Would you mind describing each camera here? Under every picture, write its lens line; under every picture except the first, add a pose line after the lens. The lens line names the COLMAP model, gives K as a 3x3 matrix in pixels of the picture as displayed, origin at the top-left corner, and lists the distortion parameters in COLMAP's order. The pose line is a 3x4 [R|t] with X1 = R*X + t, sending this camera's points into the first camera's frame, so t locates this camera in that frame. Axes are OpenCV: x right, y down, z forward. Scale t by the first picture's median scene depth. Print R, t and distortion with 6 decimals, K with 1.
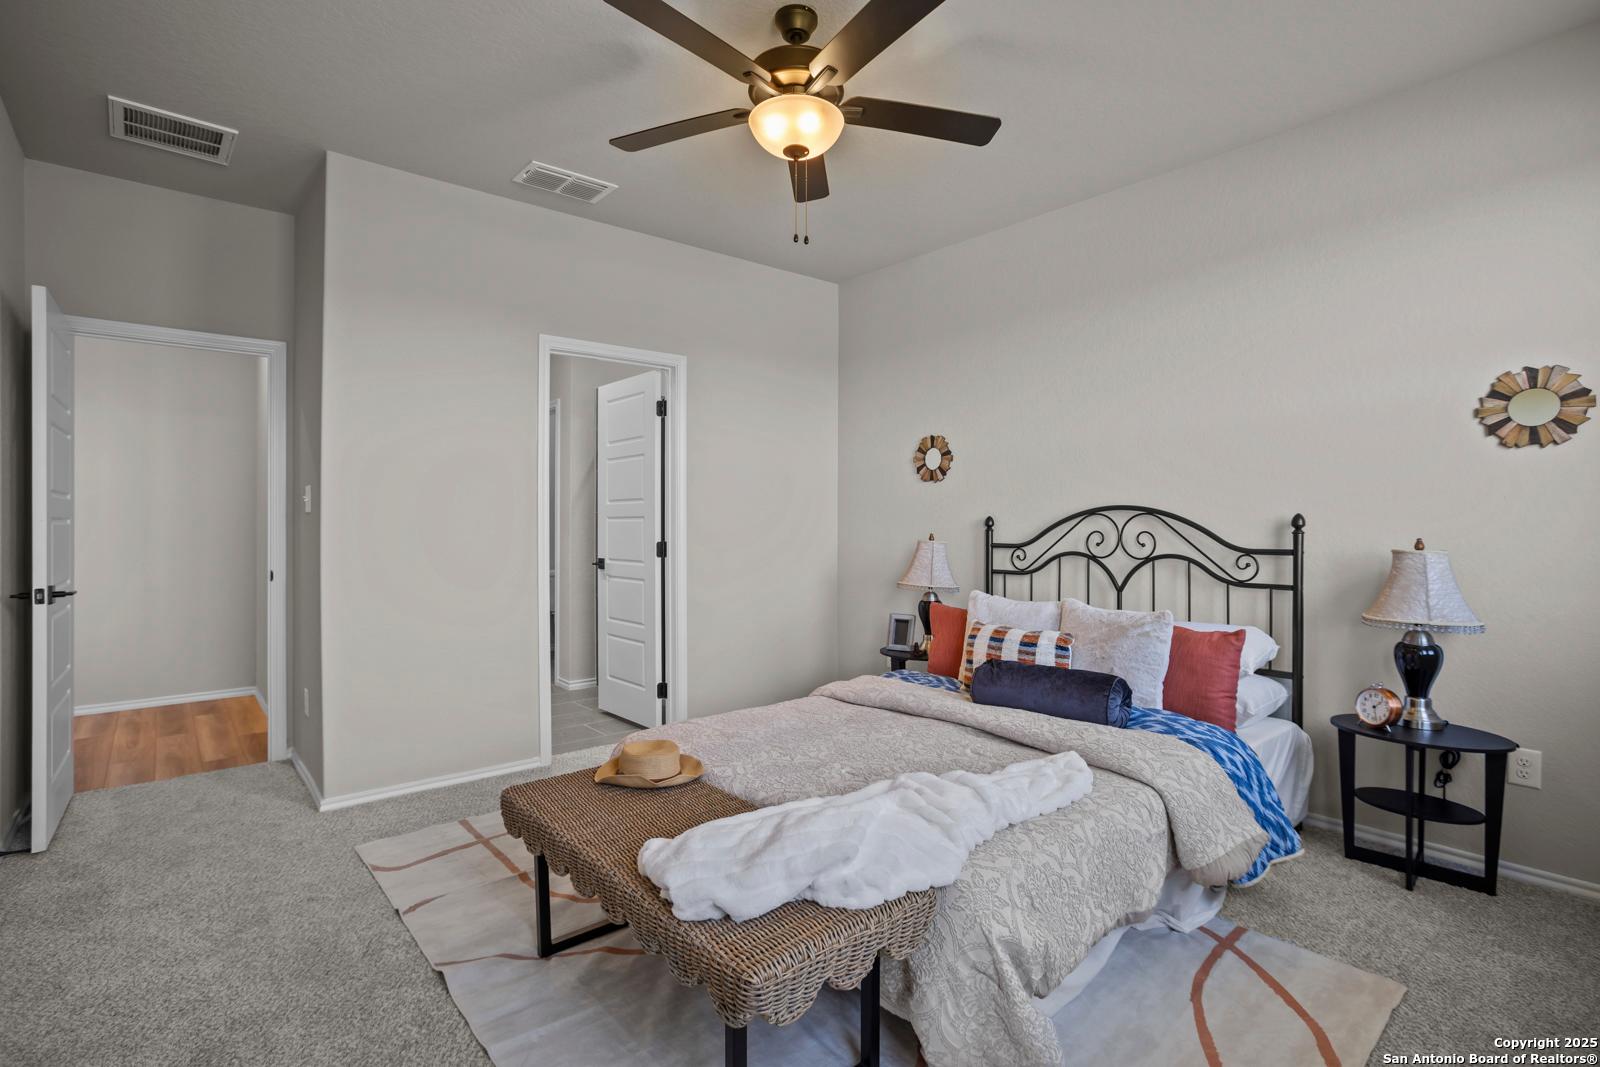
lens RADIAL K [[809.3, 0, 797.7], [0, 809.3, 512.8], [0, 0, 1]] dist [0.000535, 0.000388]
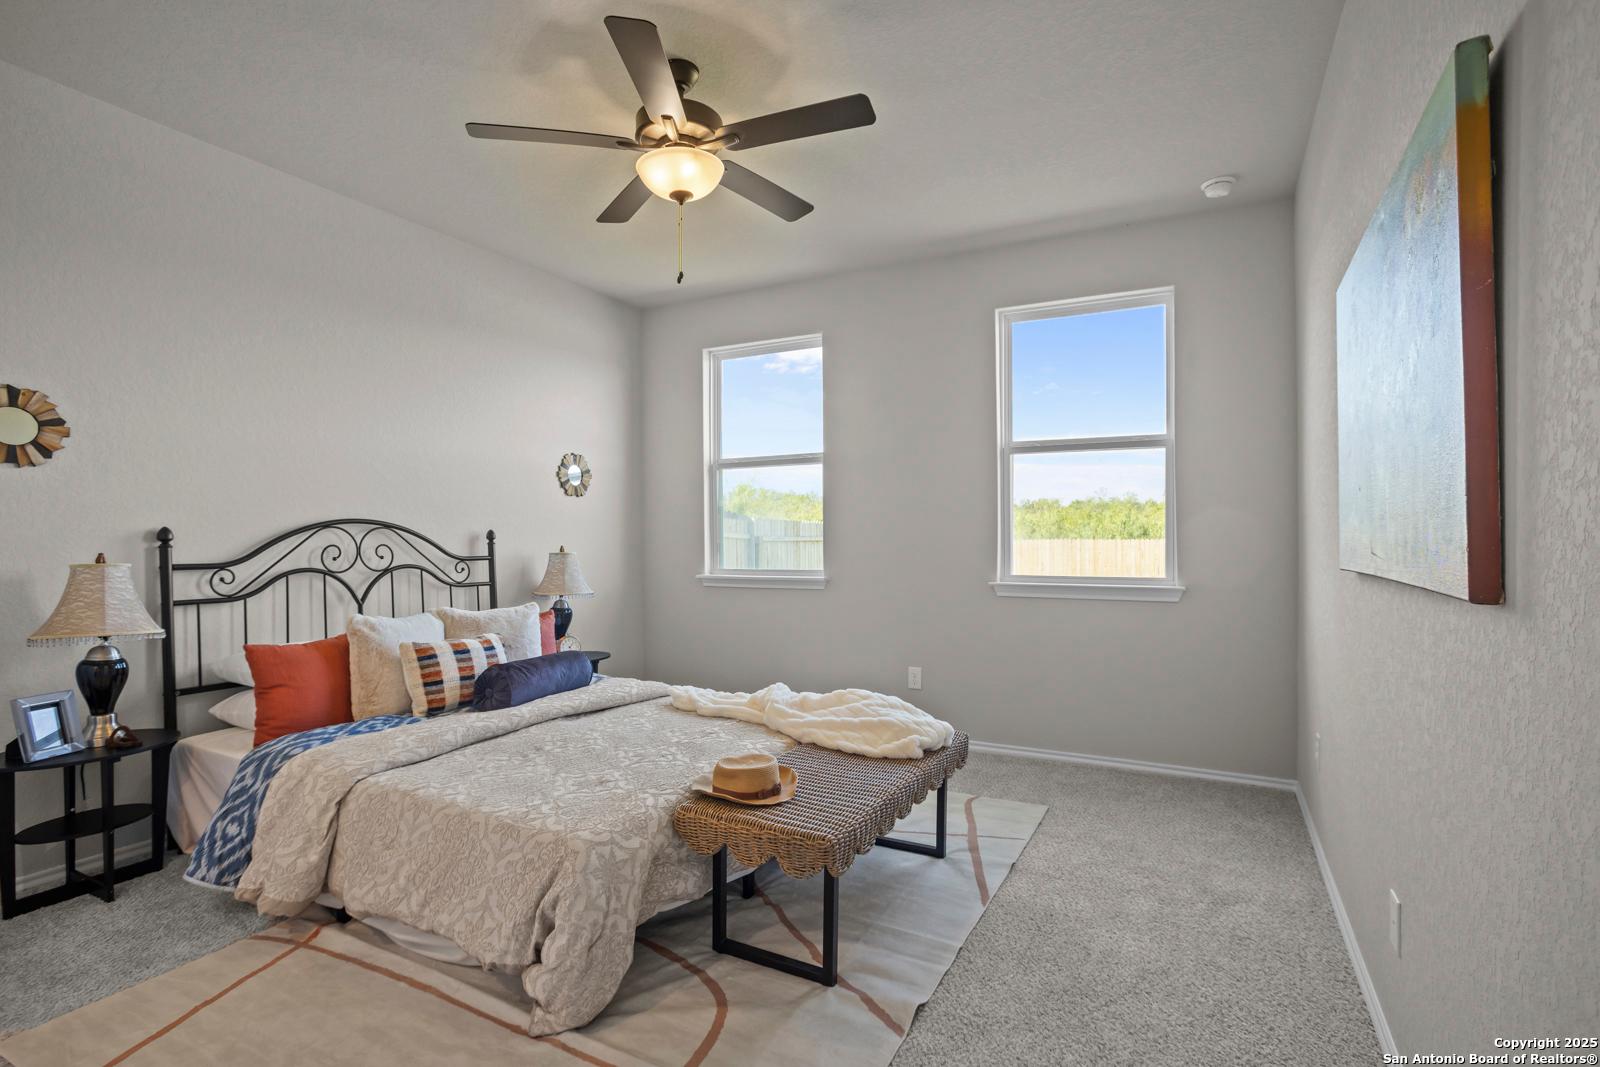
lens RADIAL K [[761.1, 0, 800.0], [0, 761.1, 533.5], [0, 0, 1]] dist [-0.003793, 0.000427]
pose [[-0.357212, 0.009167, 0.933978, -0.656675], [-0.007146, 0.999896, -0.012547, 0.016490], [-0.933996, -0.011156, -0.357110, 0.802771]]
